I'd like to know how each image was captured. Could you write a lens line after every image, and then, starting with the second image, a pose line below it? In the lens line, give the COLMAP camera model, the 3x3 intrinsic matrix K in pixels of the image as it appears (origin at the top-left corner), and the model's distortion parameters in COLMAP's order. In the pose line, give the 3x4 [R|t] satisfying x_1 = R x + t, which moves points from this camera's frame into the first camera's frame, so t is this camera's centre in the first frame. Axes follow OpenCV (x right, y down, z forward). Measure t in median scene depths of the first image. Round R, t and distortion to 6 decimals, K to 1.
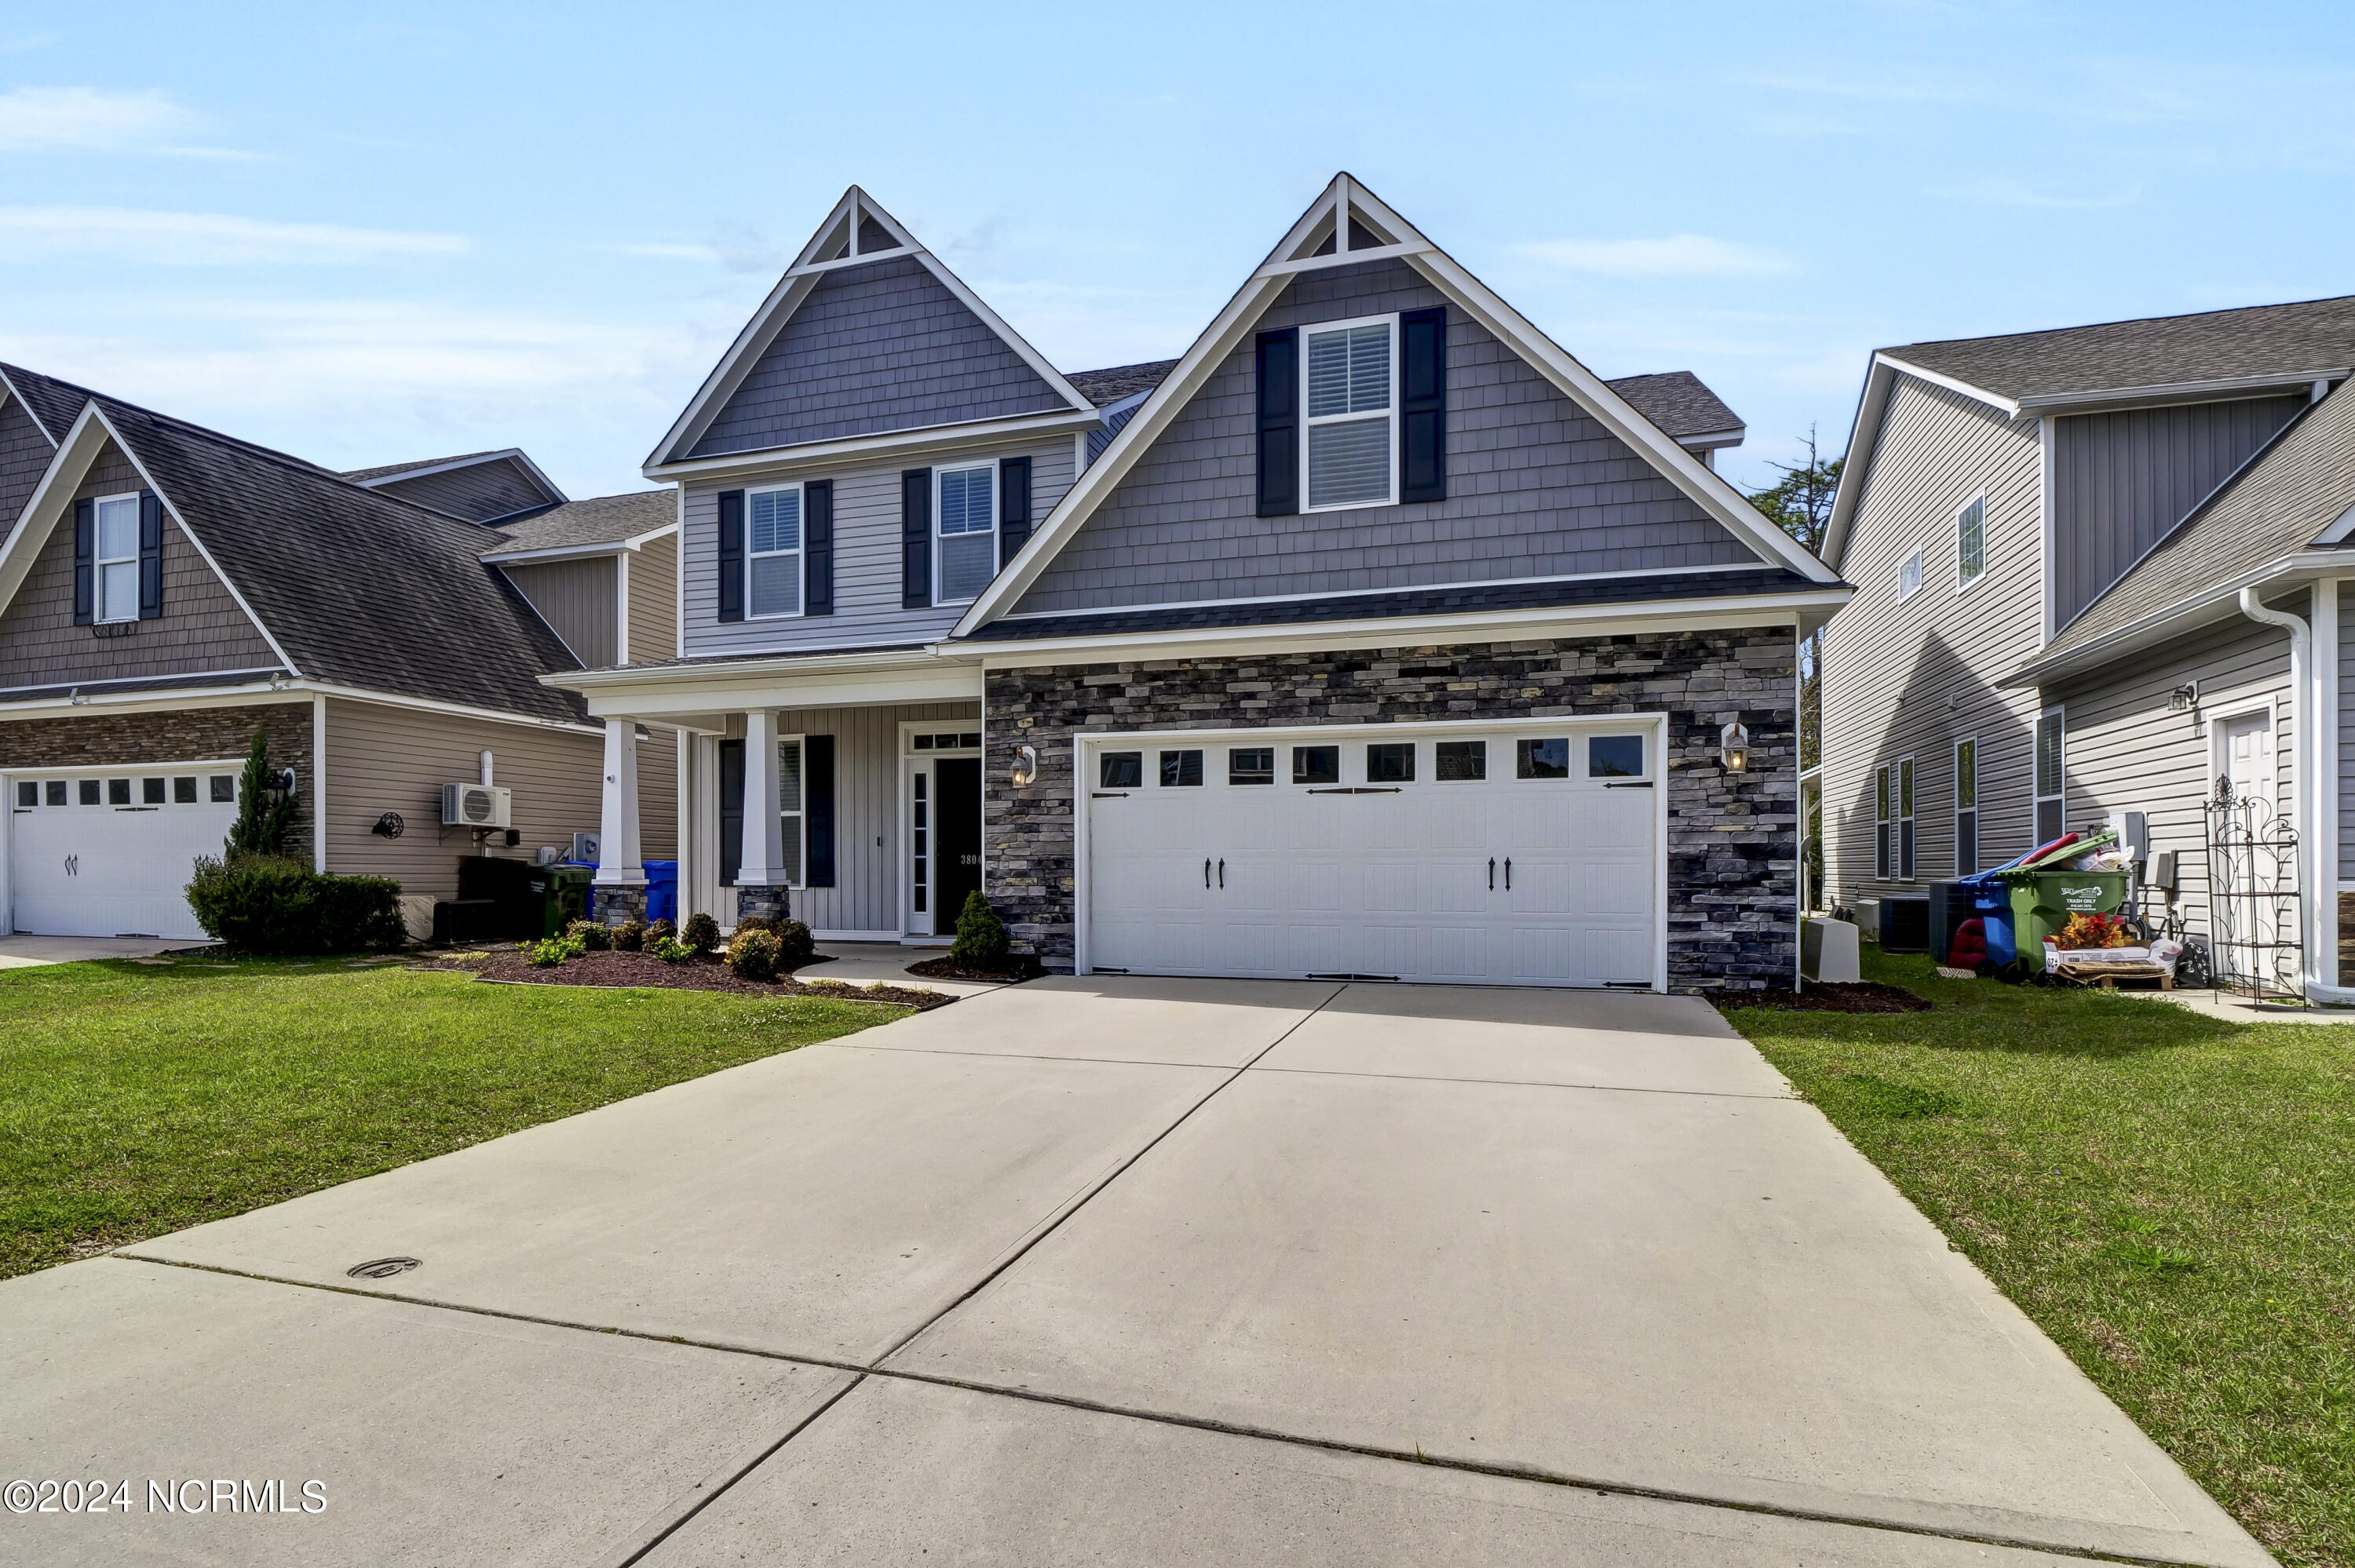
lens RADIAL K [[1176.3, 0, 1177.7], [0, 1176.3, 760.8], [0, 0, 1]] dist [-0.010833, 0.000123]
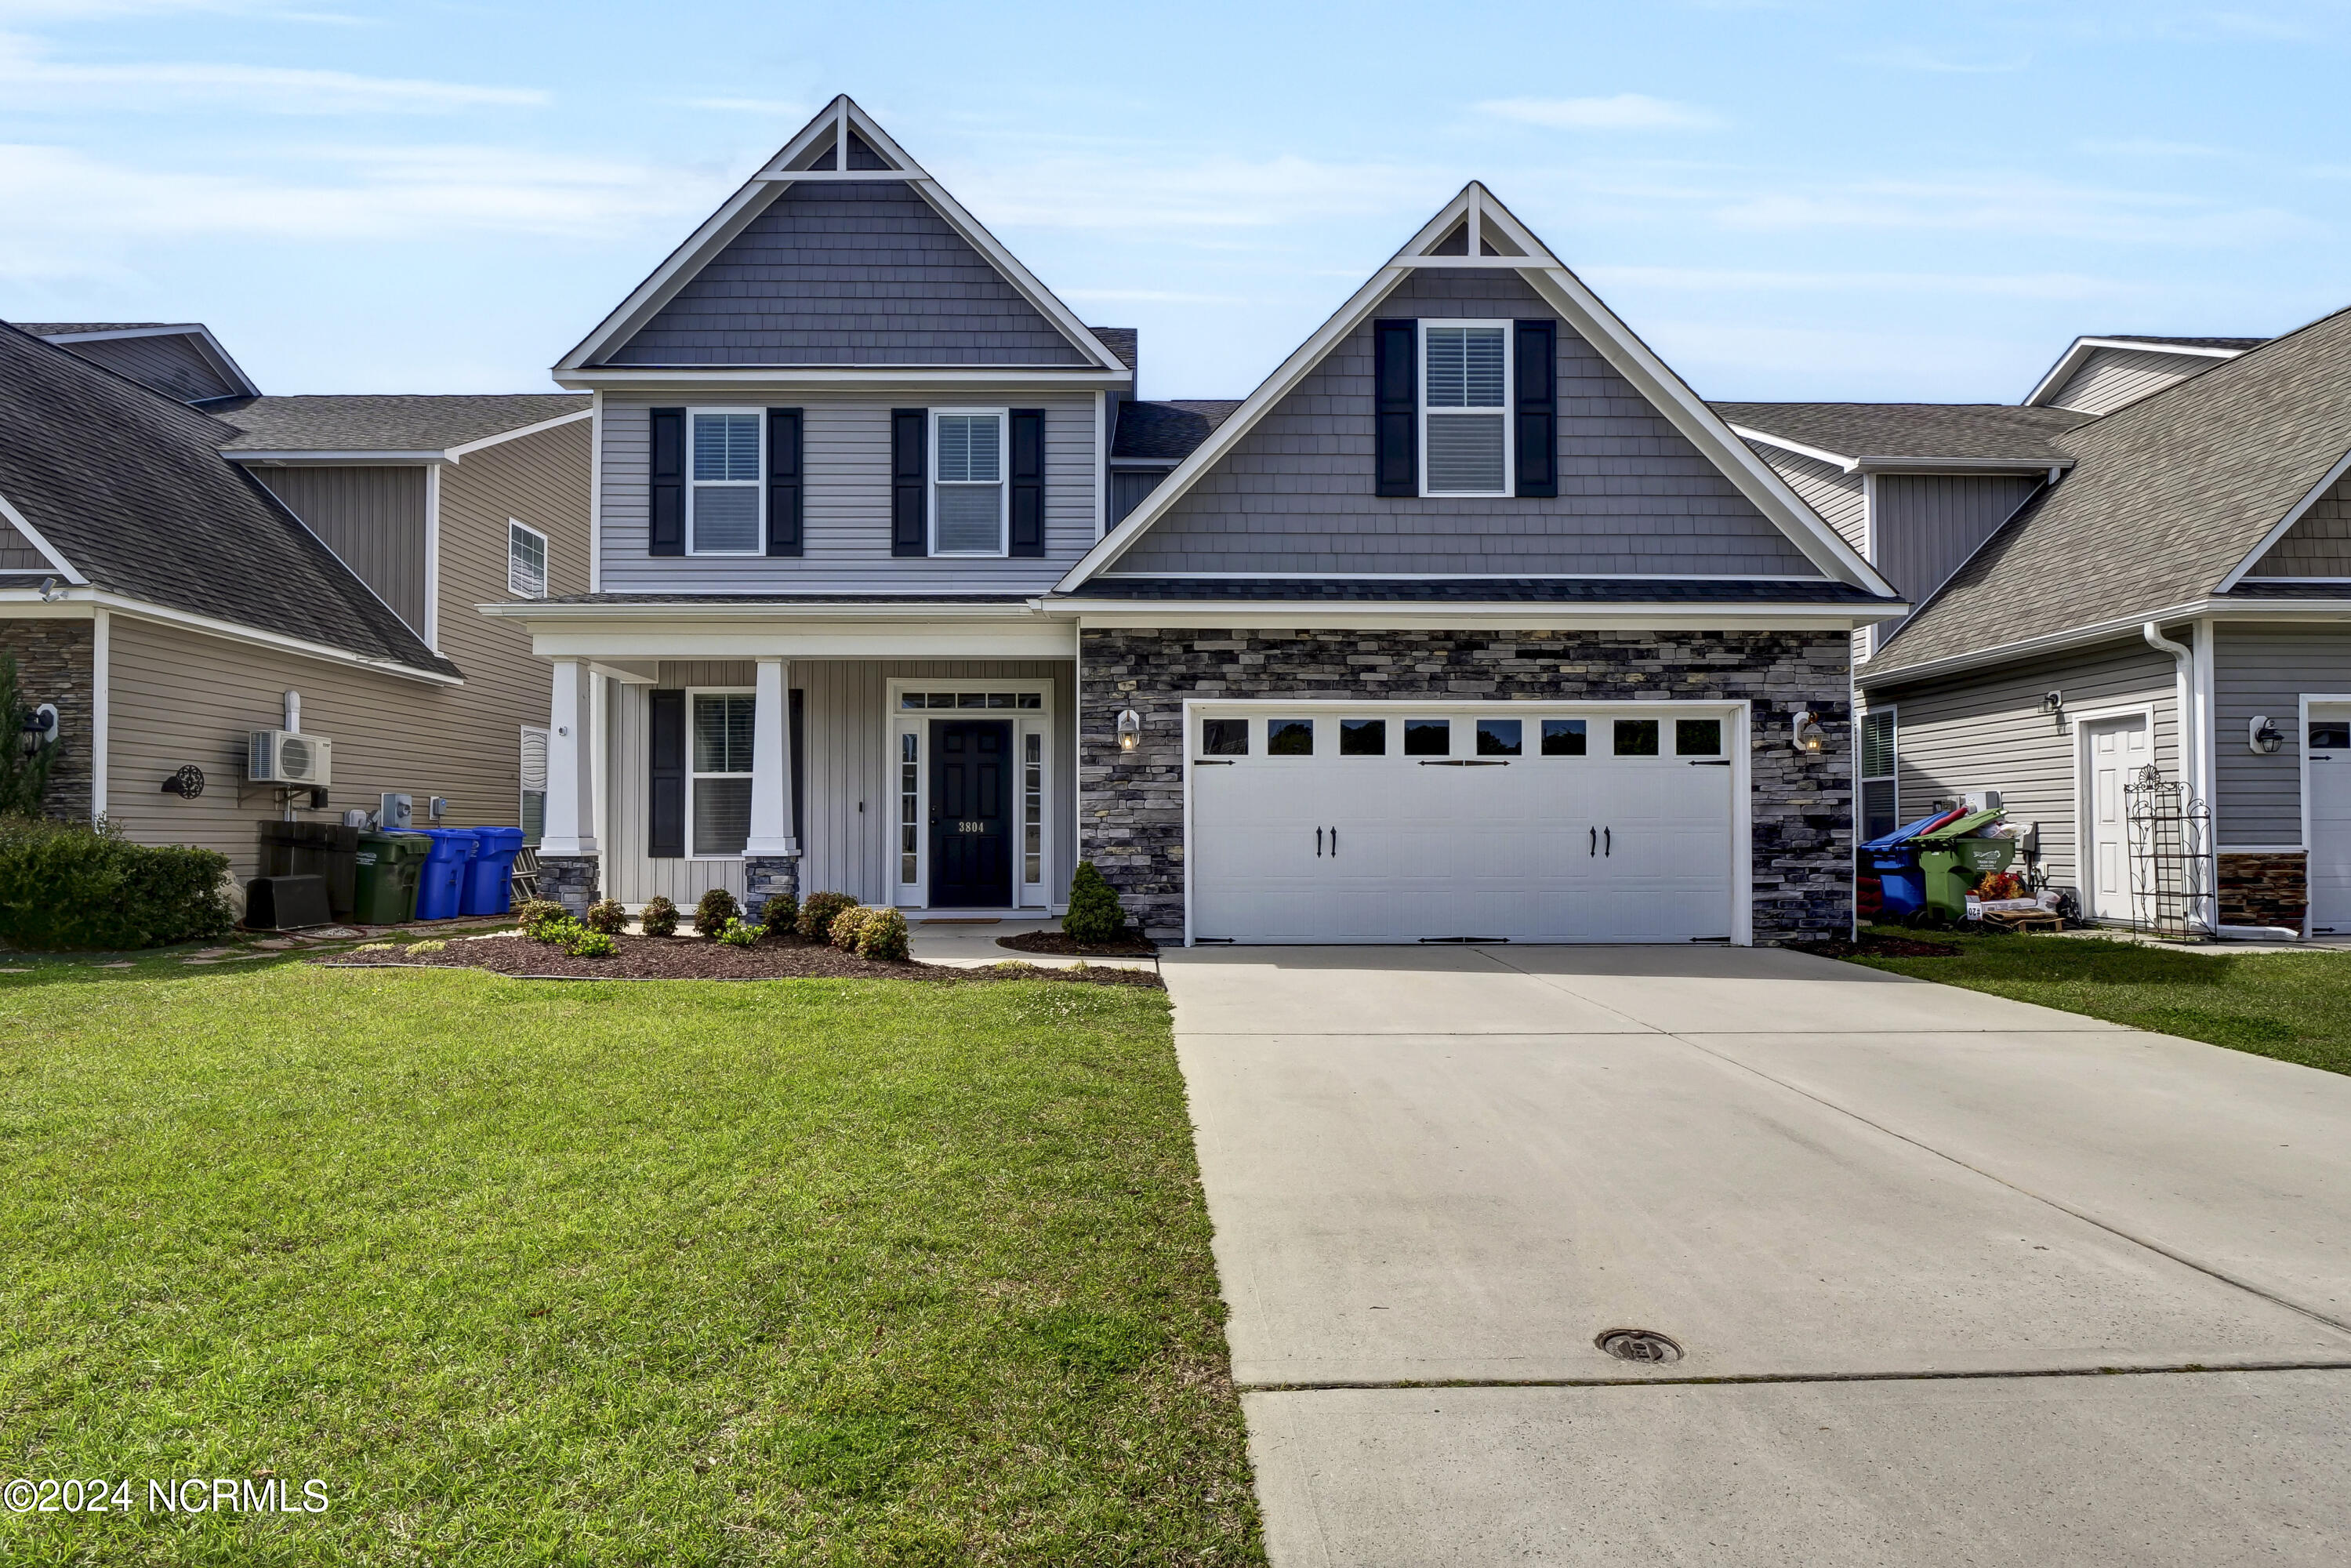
lens RADIAL K [[1125.3, 0, 1175.8], [0, 1125.3, 713.7], [0, 0, 1]] dist [-0.011325, -0.000256]
pose [[0.949083, 0.032884, 0.313304, -0.388684], [-0.028293, 0.999415, -0.019190, 0.007492], [-0.313752, 0.009349, 0.949459, 0.114770]]
